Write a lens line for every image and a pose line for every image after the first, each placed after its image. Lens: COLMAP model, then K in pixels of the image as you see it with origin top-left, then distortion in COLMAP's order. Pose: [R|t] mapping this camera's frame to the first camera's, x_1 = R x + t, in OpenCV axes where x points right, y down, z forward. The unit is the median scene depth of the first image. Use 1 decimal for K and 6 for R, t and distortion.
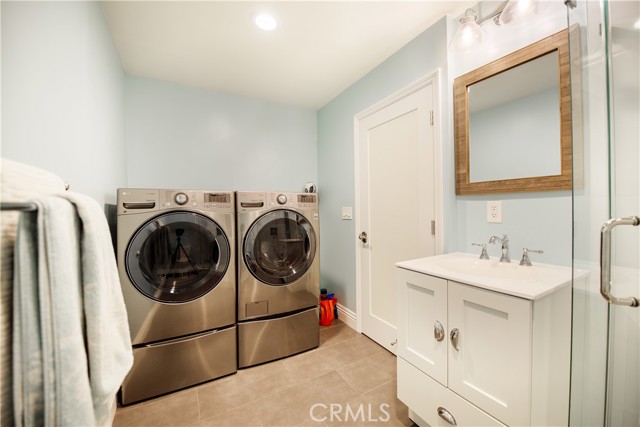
lens RADIAL K [[251.2, 0, 321.8], [0, 251.2, 210.8], [0, 0, 1]] dist [-0.019277, 0.000098]
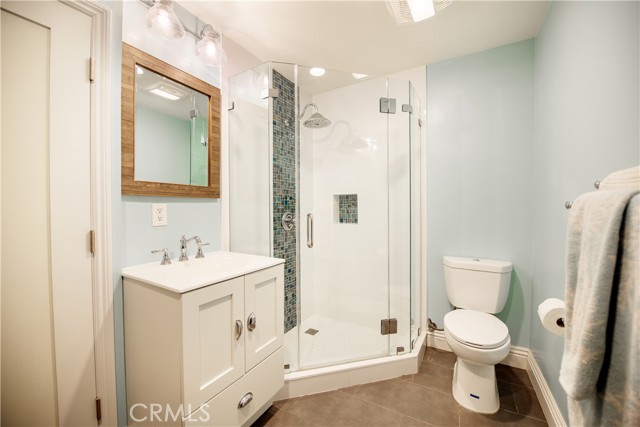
lens RADIAL K [[251.2, 0, 321.5], [0, 251.2, 210.6], [0, 0, 1]] dist [-0.019277, 0.000098]
pose [[-0.512197, 0.002927, 0.858863, -0.472789], [0.022167, 0.999706, 0.009813, -0.008028], [-0.858582, 0.024065, -0.512112, 0.971743]]
